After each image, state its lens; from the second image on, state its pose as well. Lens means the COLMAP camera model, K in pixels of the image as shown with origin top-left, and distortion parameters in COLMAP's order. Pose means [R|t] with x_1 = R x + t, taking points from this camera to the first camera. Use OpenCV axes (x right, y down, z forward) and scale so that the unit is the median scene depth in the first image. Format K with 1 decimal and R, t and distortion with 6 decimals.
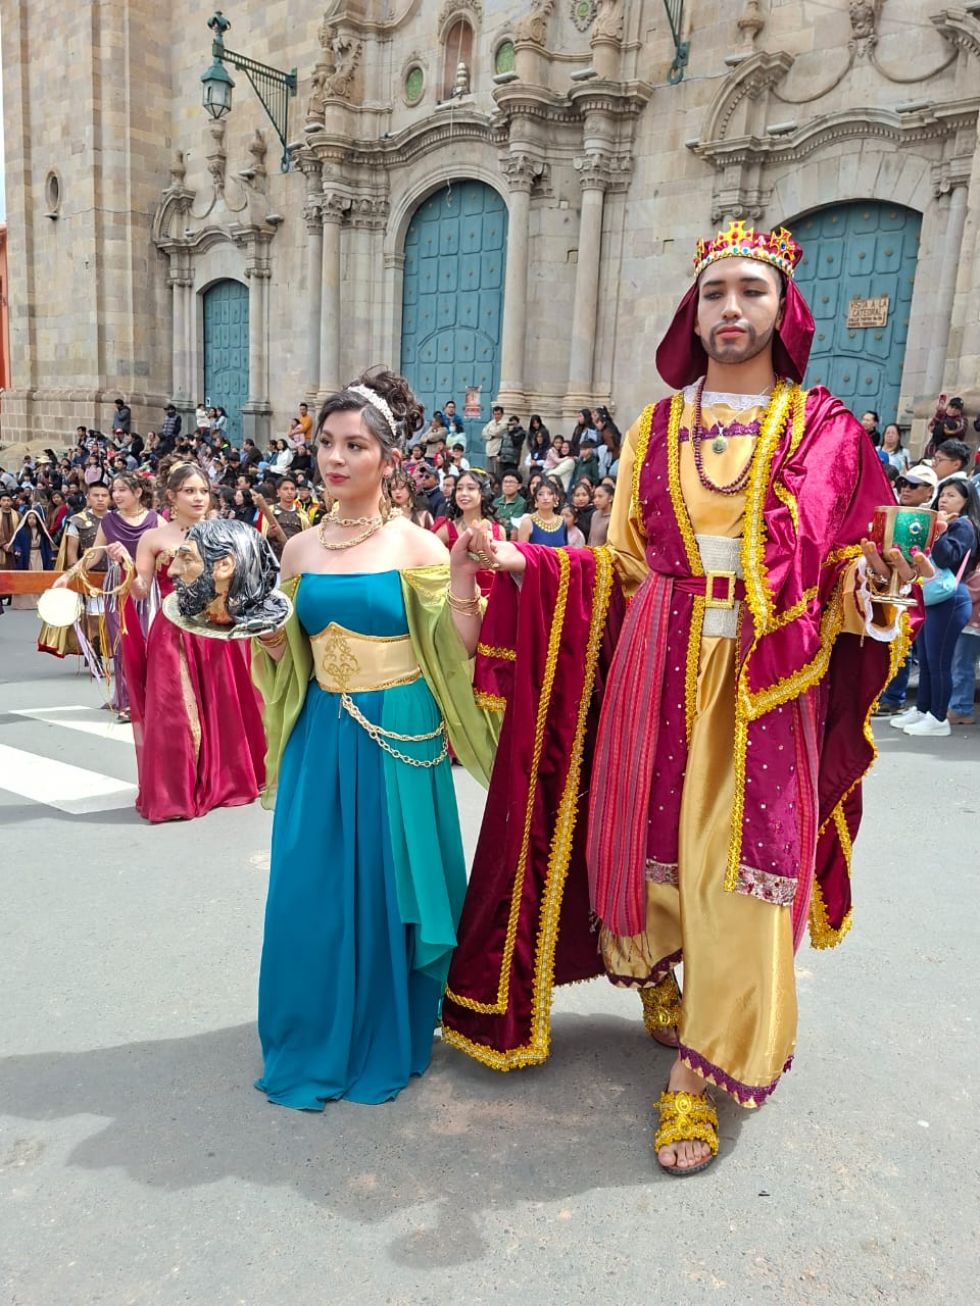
lens RADIAL K [[1179.0, 0, 491.4], [0, 1179.0, 677.4], [0, 0, 1]] dist [0.062835, -0.009614]
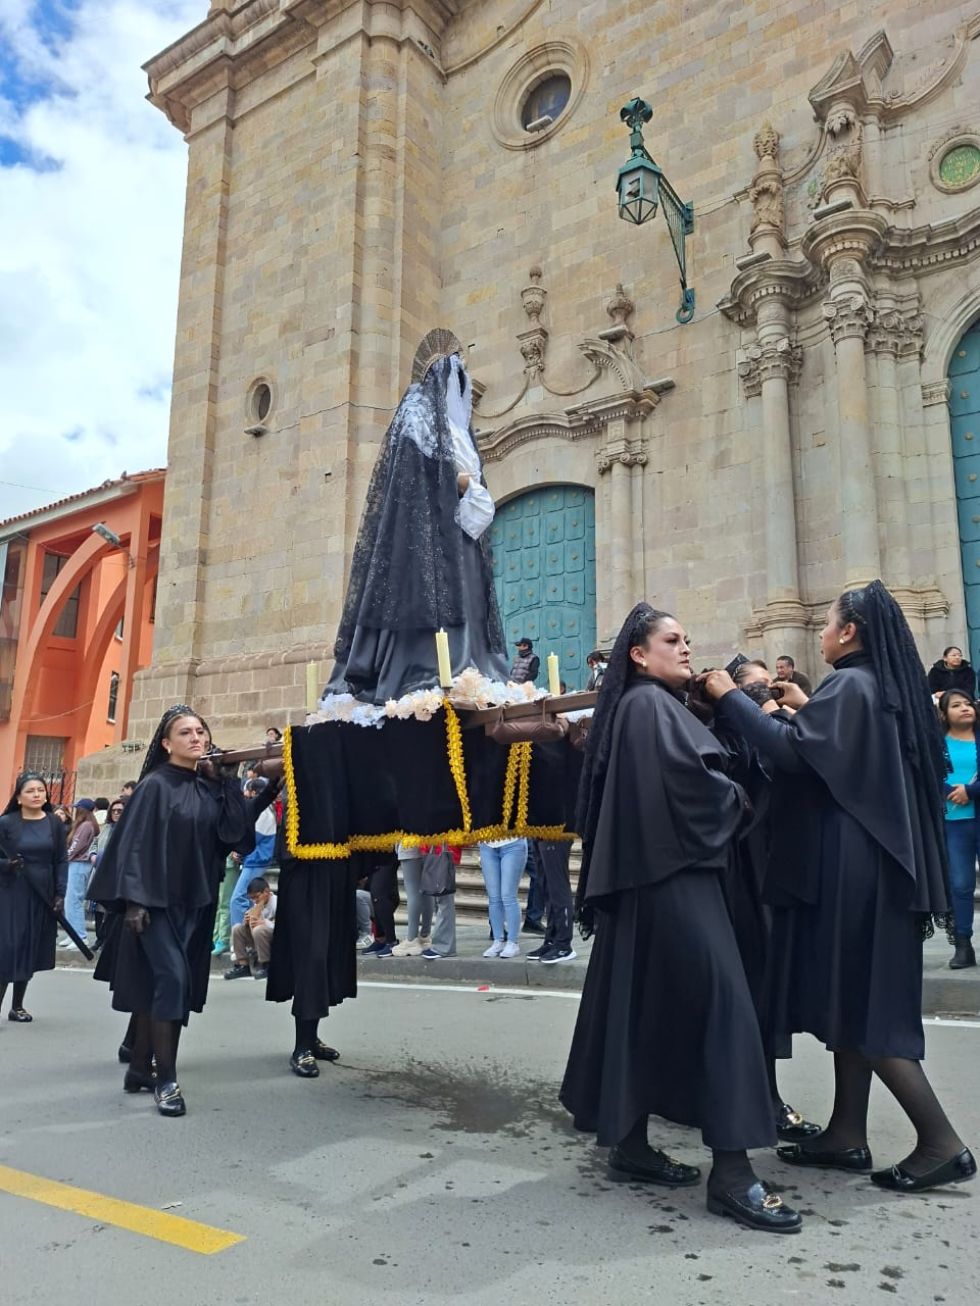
lens RADIAL K [[1029.5, 0, 496.7], [0, 1029.5, 664.9], [0, 0, 1]] dist [0.124431, -0.169139]
pose [[0.985584, -0.011920, 0.168765, -0.363860], [0.067645, 0.942075, -0.328509, -0.031719], [-0.155074, 0.335190, 0.929301, 0.473407]]
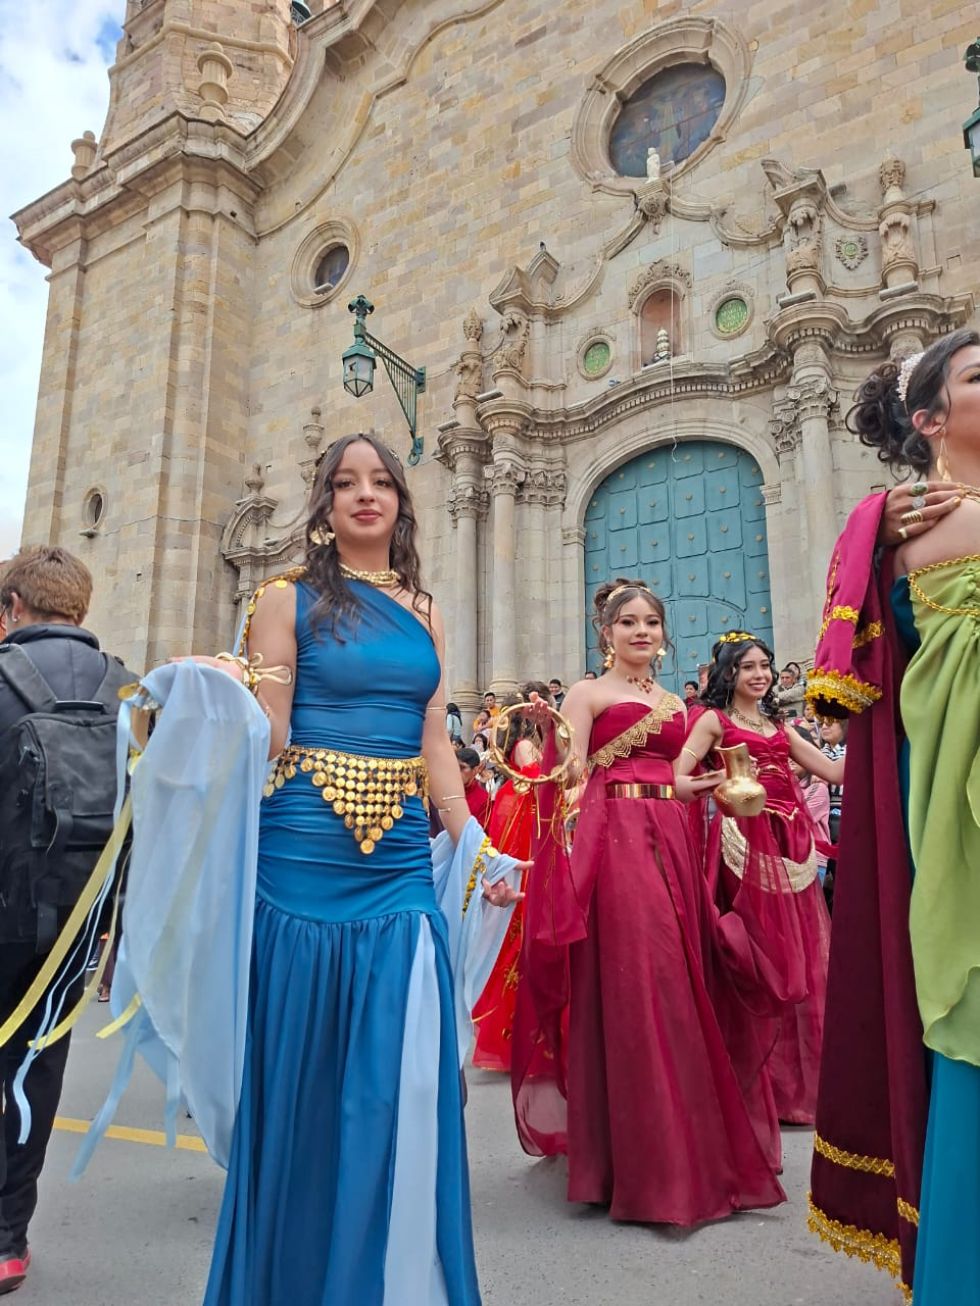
lens RADIAL K [[1043.2, 0, 490.5], [0, 1043.2, 648.0], [0, 0, 1]] dist [0.212413, -0.324995]
pose [[0.984611, -0.002787, 0.174739, -0.236695], [0.067757, 0.927751, -0.366997, -0.001977], [-0.161092, 0.373189, 0.913663, 0.300300]]
